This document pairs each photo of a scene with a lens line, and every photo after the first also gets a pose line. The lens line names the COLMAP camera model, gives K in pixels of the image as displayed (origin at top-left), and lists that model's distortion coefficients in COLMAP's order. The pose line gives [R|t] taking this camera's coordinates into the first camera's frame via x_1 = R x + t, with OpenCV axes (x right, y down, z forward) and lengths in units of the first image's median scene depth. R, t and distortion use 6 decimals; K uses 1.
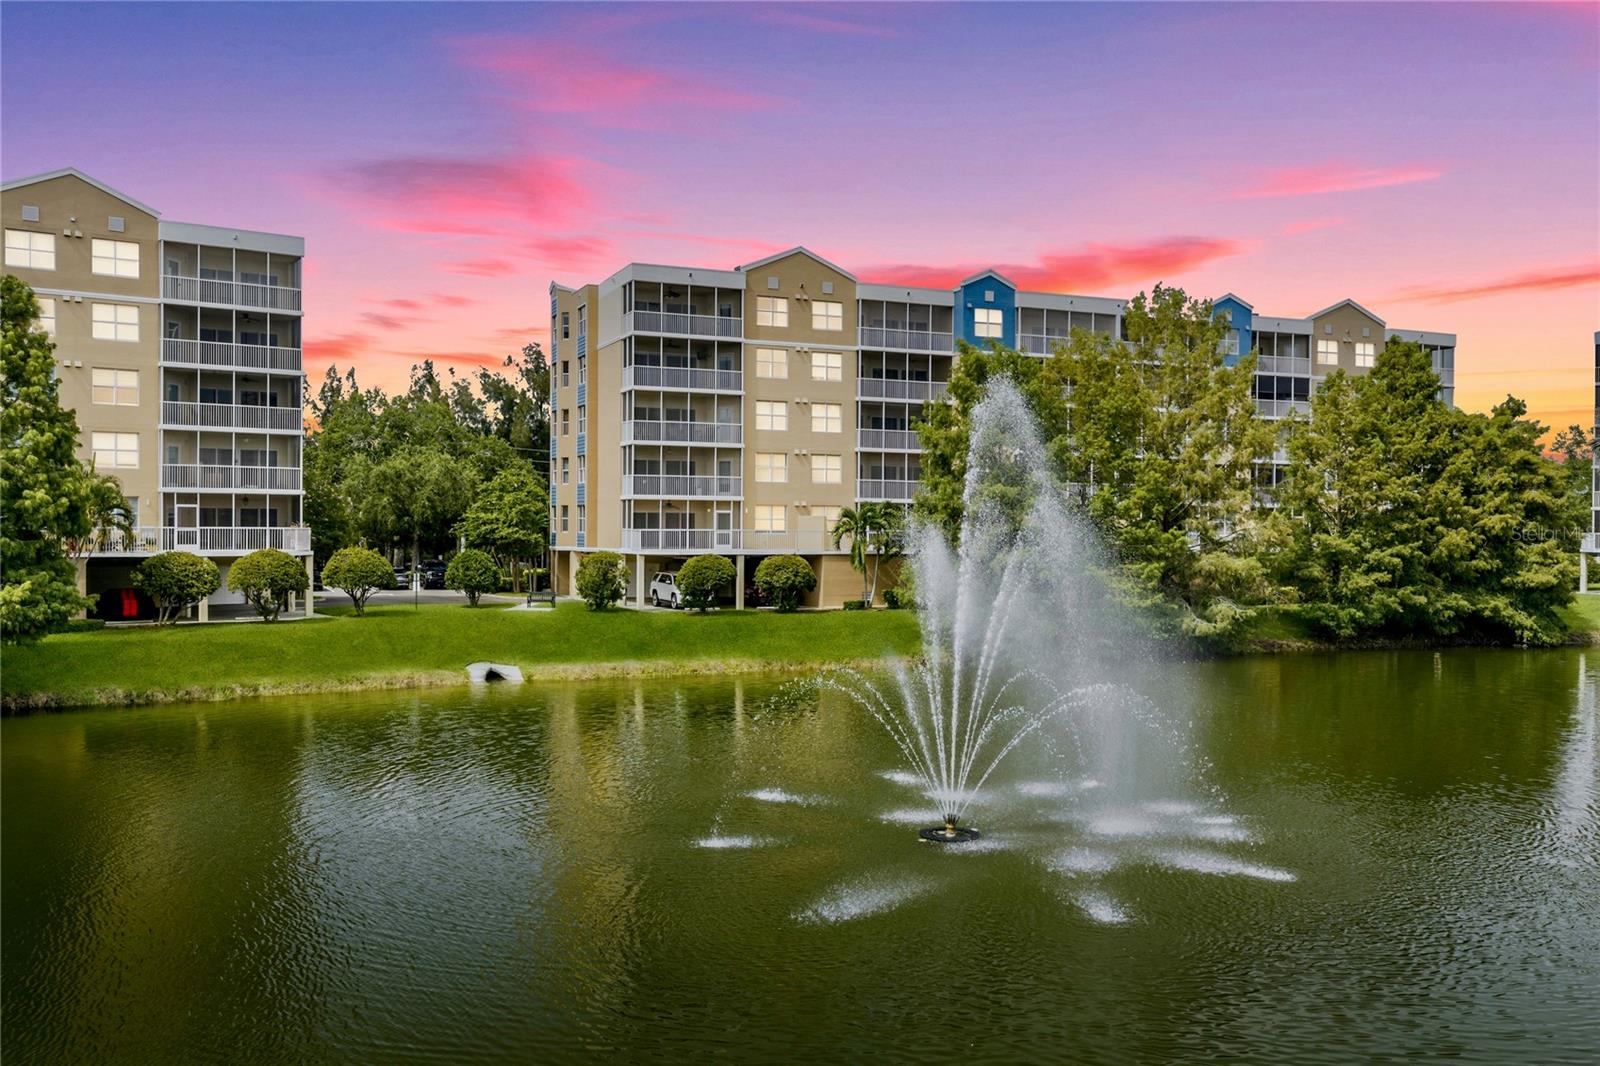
lens RADIAL K [[1344.5, 0, 800.0], [0, 1344.5, 533.0], [0, 0, 1]] dist [0.005988, 0.008349]
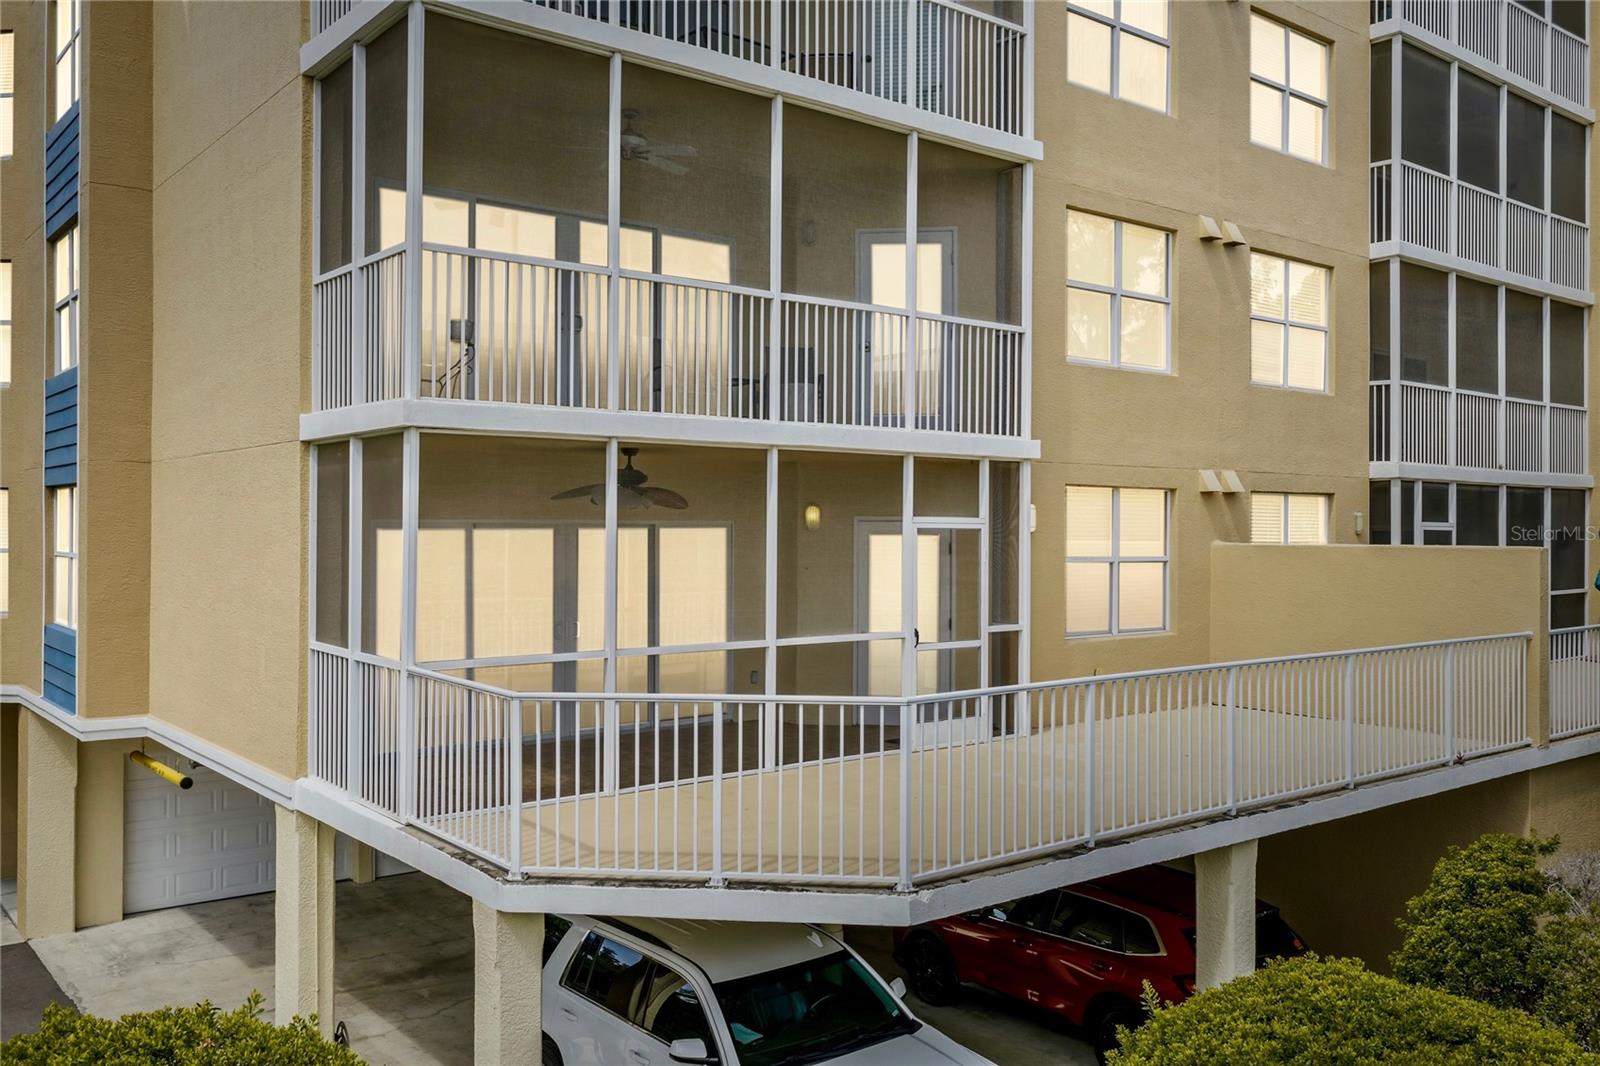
lens RADIAL K [[1344.5, 0, 800.0], [0, 1344.5, 533.0], [0, 0, 1]] dist [0.005988, 0.008349]
pose [[0.962276, -0.000308, 0.272076, -0.107284], [-0.001347, 0.999982, 0.005894, -0.014030], [-0.272073, -0.006038, 0.962258, 0.749829]]
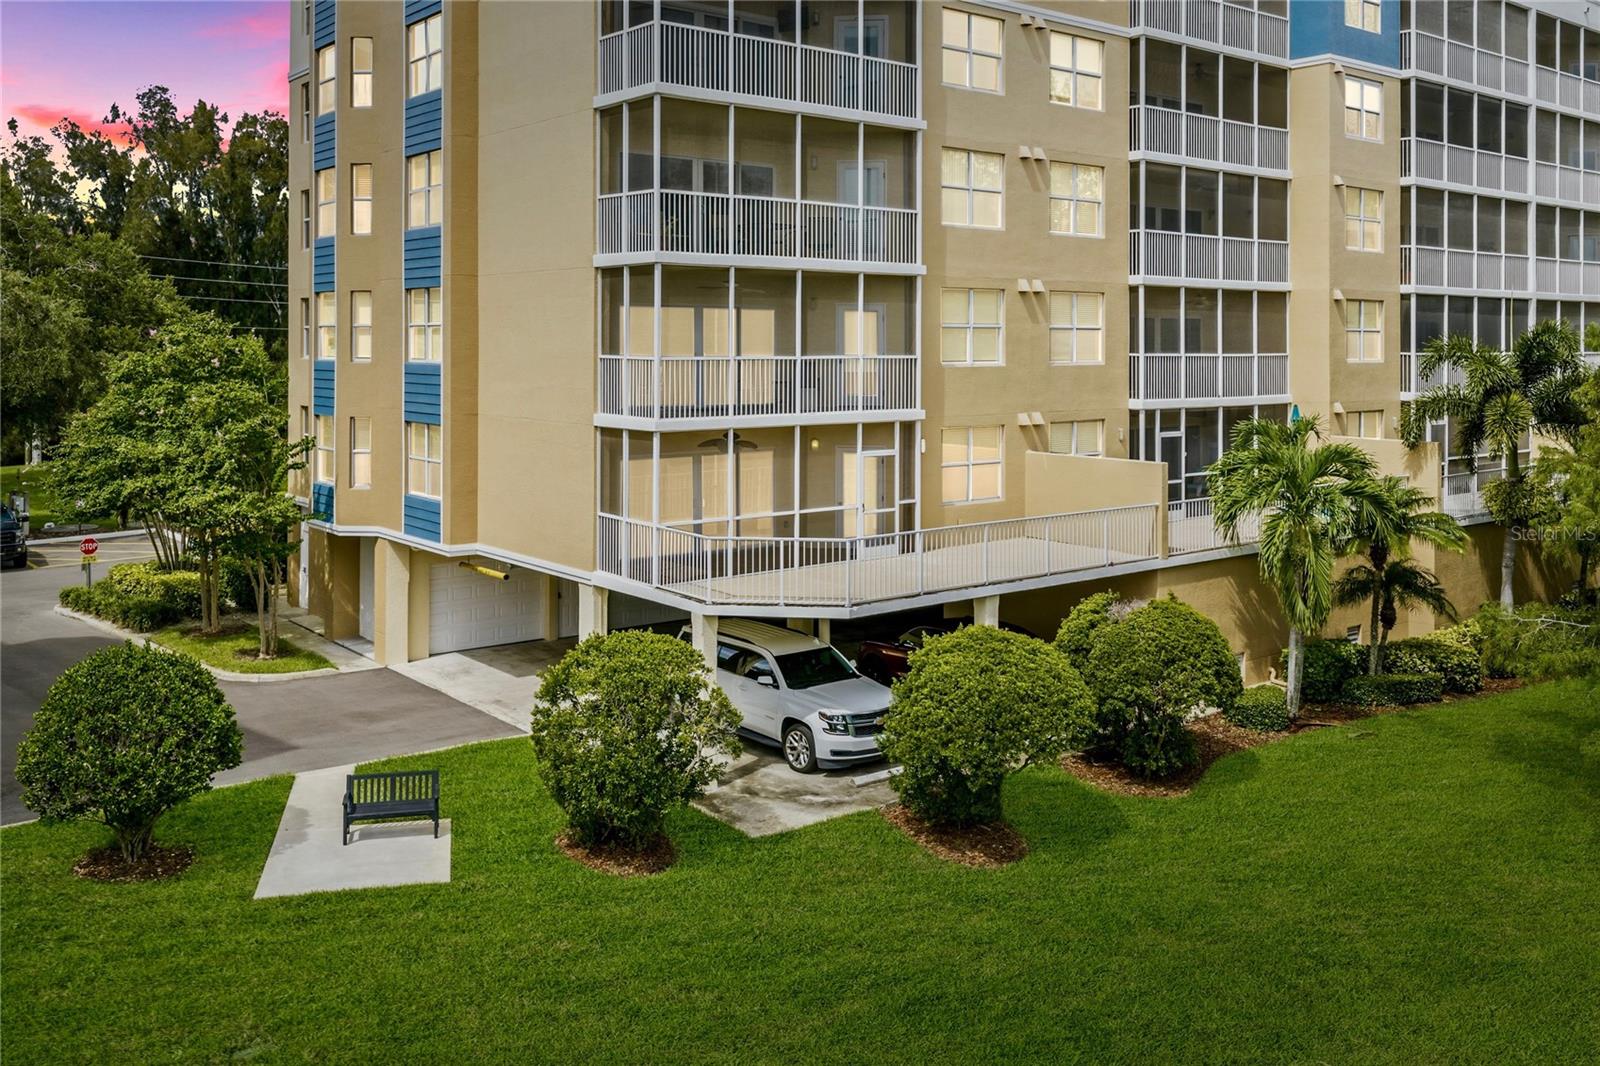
lens RADIAL K [[1380.5, 0, 776.3], [0, 1380.5, 346.7], [0, 0, 1]] dist [-0.007547, -0.009908]
pose [[0.966983, -0.002945, 0.254824, -0.157179], [0.002439, 0.999994, 0.002299, -0.040298], [-0.254829, -0.001602, 0.966985, 0.580046]]
